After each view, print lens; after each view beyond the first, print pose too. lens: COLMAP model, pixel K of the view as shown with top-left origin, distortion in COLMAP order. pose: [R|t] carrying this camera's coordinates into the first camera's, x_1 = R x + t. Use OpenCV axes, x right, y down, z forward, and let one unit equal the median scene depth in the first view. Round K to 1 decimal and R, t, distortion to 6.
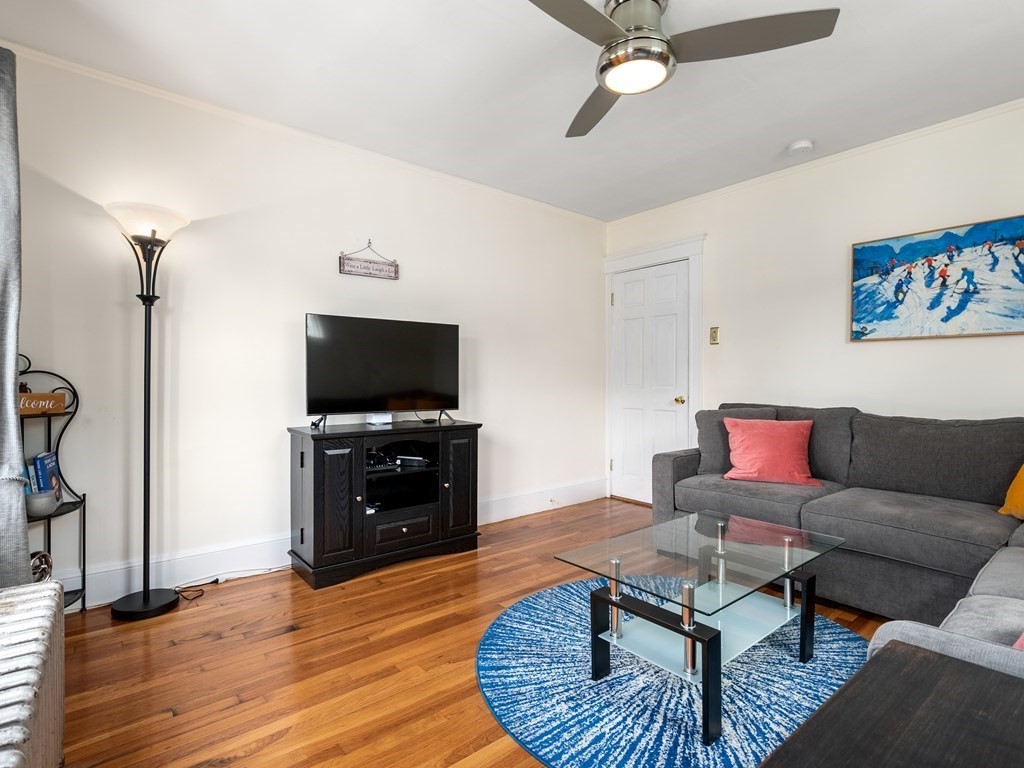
lens RADIAL K [[523.4, 0, 509.9], [0, 523.4, 383.3], [0, 0, 1]] dist [0.005924, -0.001269]
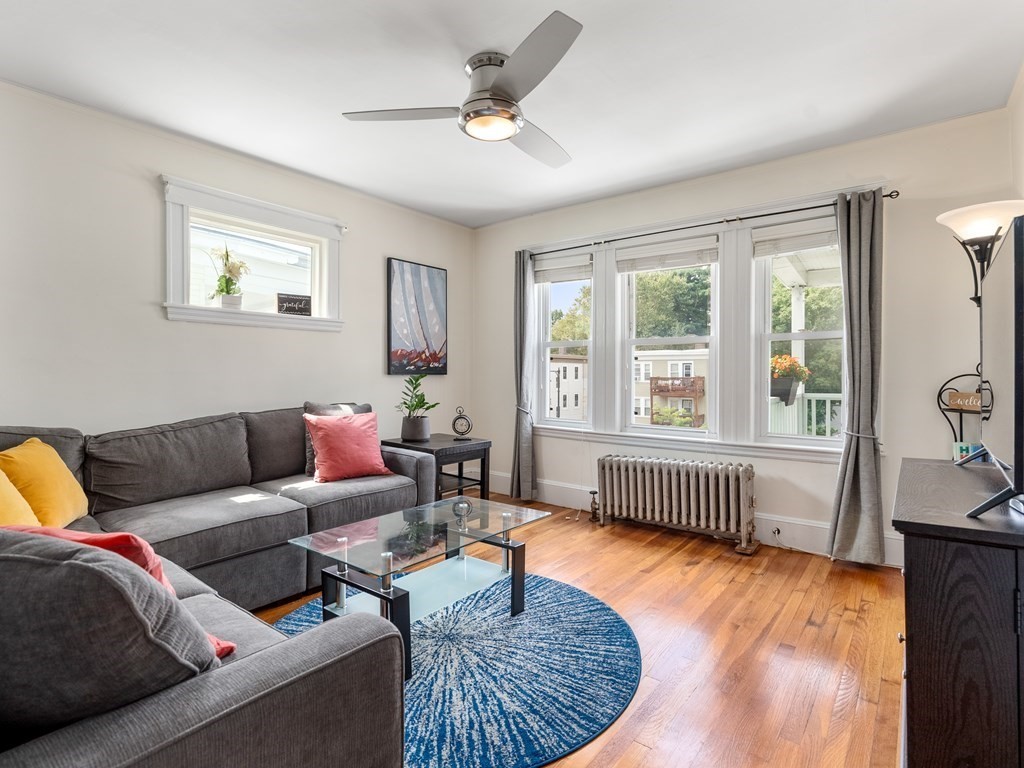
lens RADIAL K [[523.4, 0, 511.0], [0, 523.4, 379.7], [0, 0, 1]] dist [0.005924, -0.001269]
pose [[-0.976379, 0.000484, -0.216063, 0.449459], [-0.001049, 0.999975, 0.006978, -0.021946], [0.216061, 0.007040, -0.976355, 2.163737]]
